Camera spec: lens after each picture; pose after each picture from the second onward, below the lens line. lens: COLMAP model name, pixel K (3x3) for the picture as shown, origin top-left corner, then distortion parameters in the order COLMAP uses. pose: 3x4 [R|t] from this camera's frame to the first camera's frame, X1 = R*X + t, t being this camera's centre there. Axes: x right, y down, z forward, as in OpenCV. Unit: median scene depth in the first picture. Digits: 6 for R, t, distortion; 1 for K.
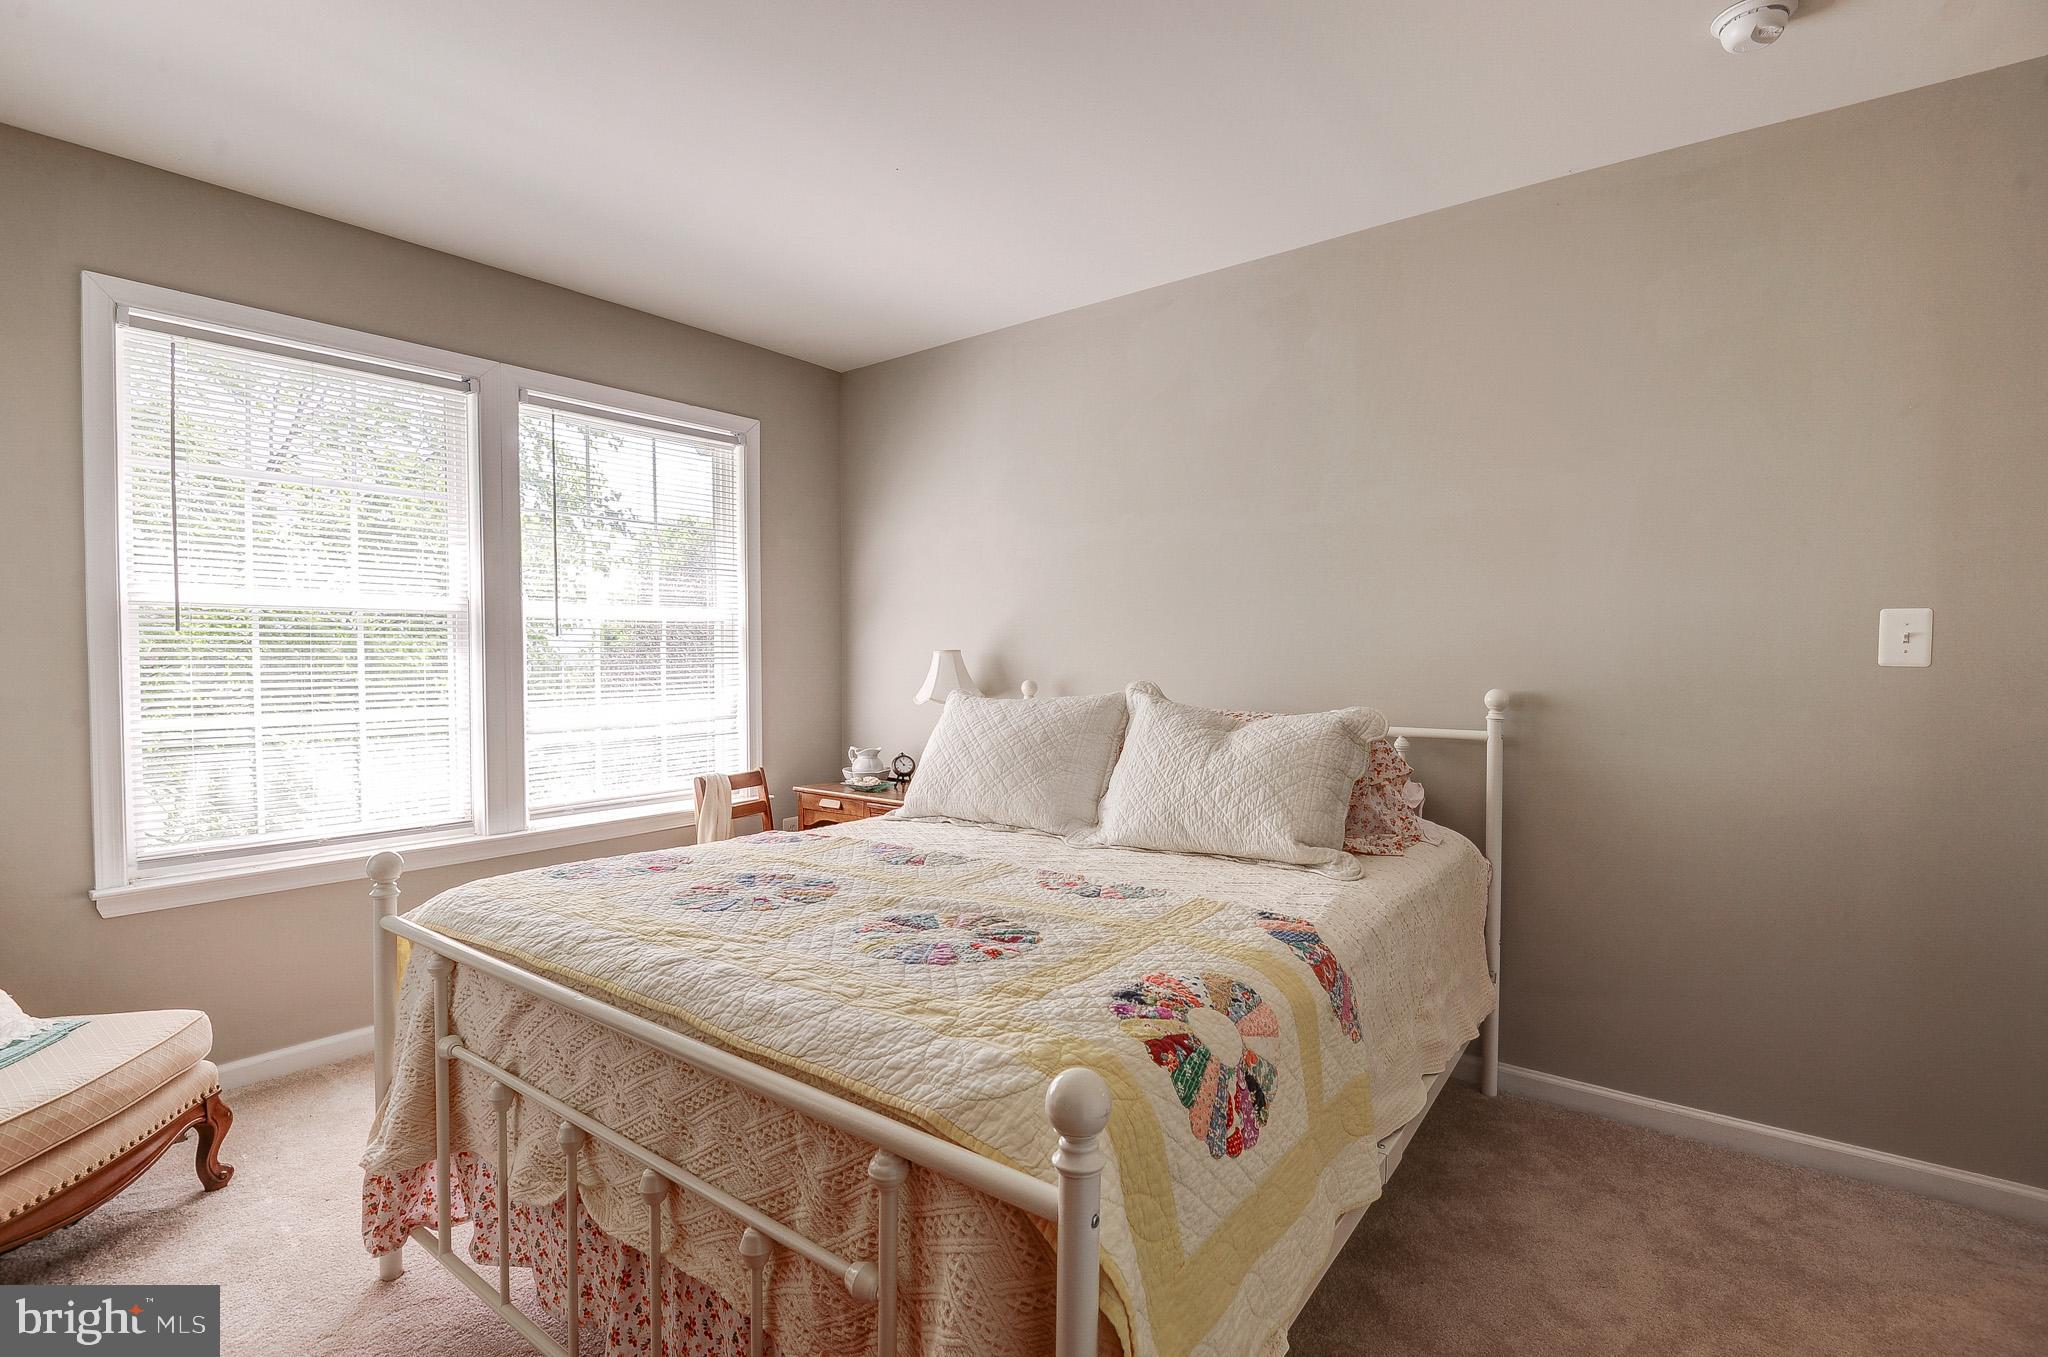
lens RADIAL K [[960.2, 0, 1021.8], [0, 960.2, 653.3], [0, 0, 1]] dist [0.000604, -0.016558]
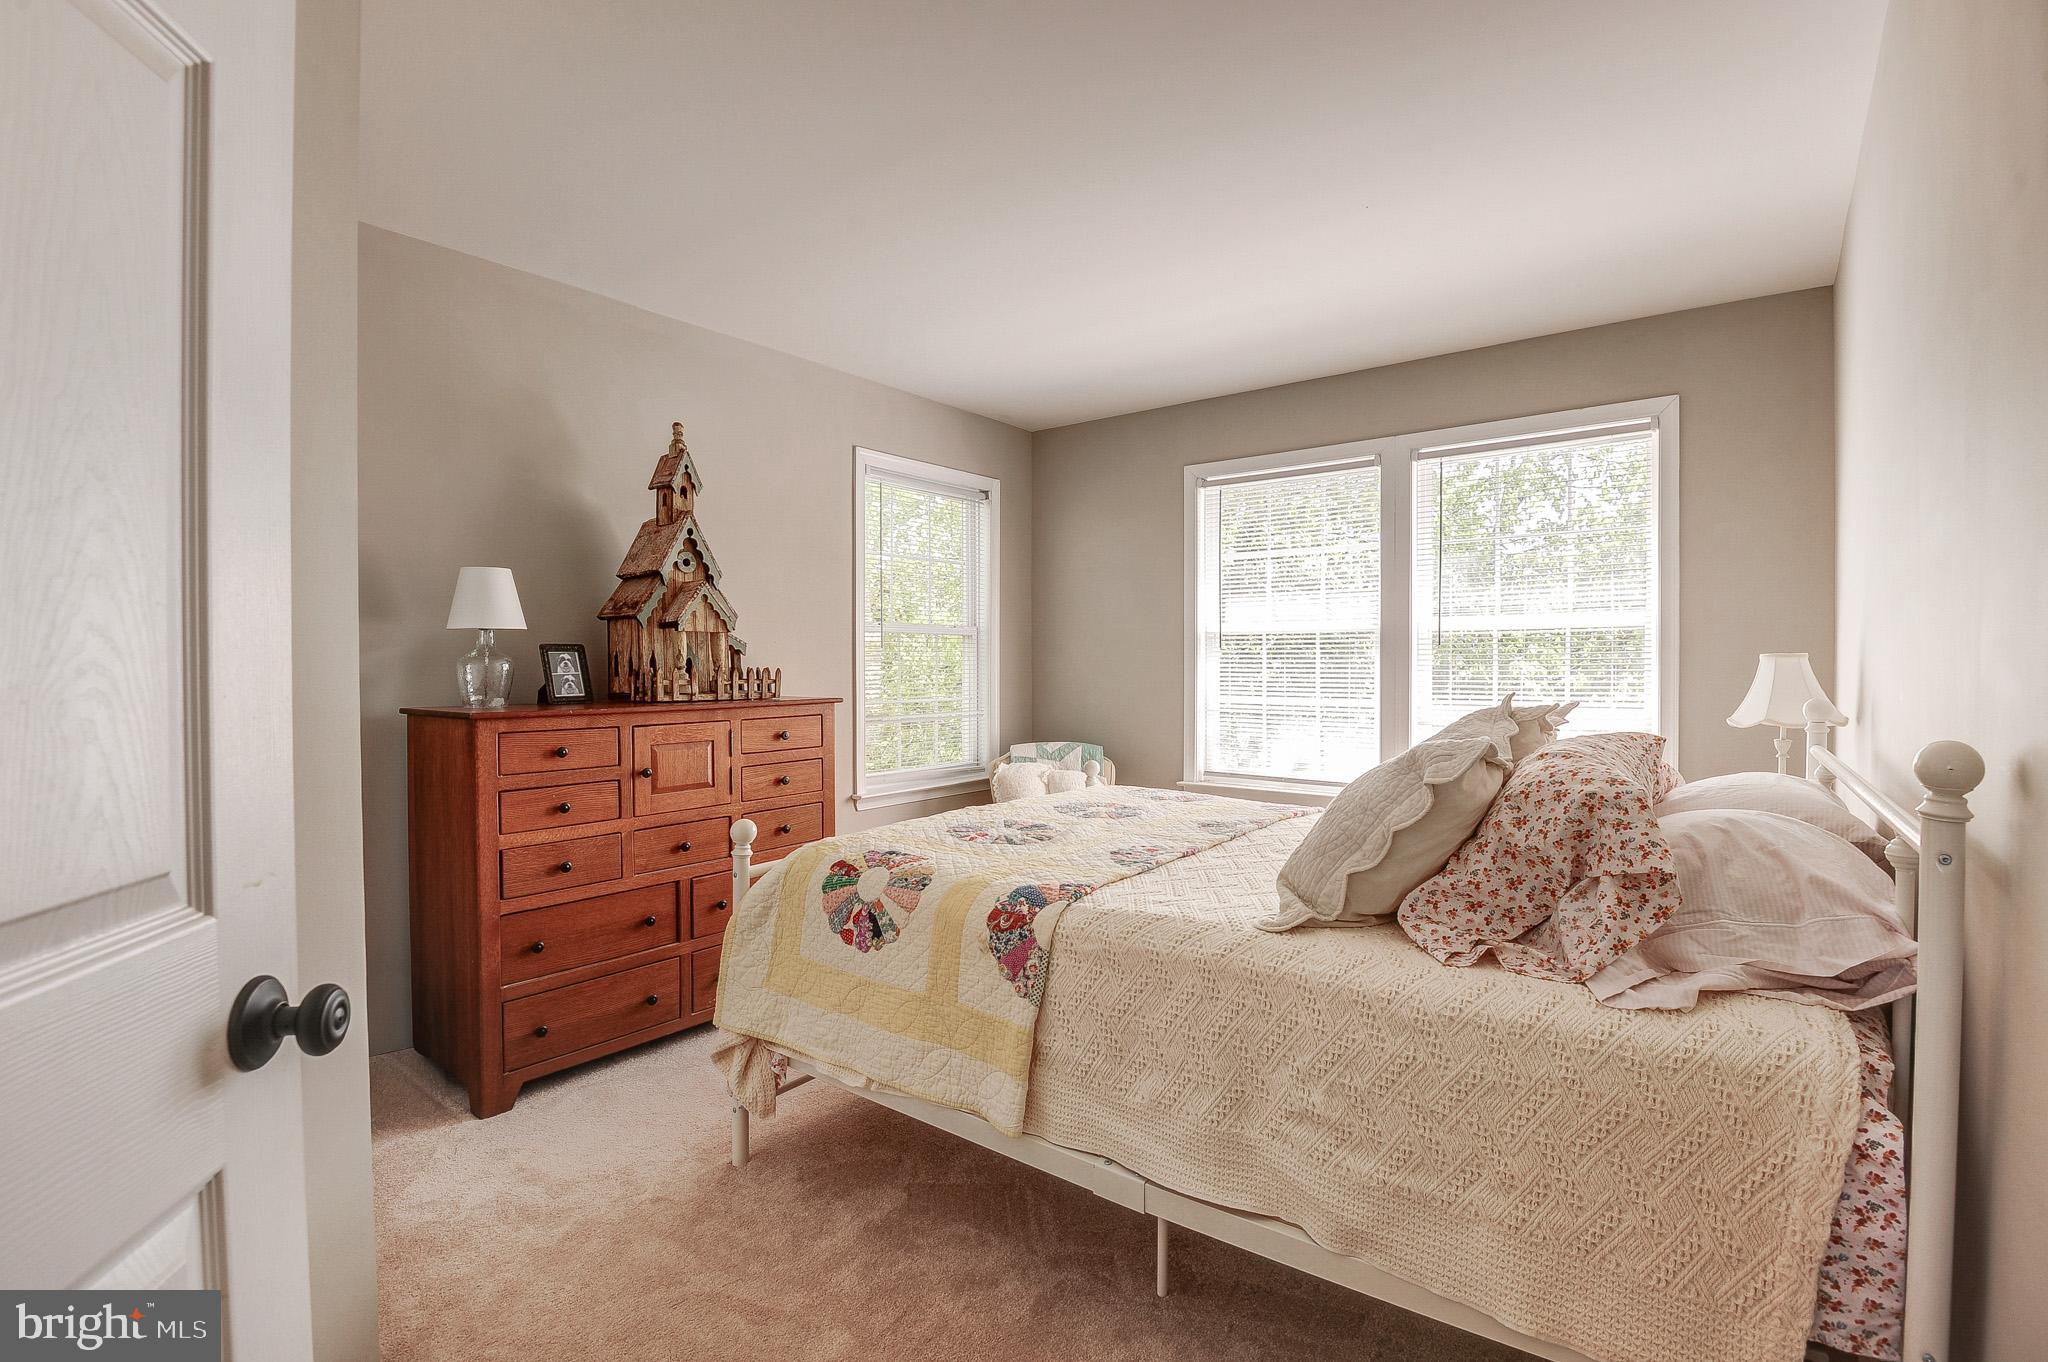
lens RADIAL K [[960.2, 0, 1021.8], [0, 960.2, 655.8], [0, 0, 1]] dist [0.000604, -0.016558]
pose [[-0.019080, -0.006725, -0.999795, 0.888288], [-0.001994, 0.999976, -0.006688, 0.004424], [0.999816, 0.001866, -0.019093, 0.607747]]
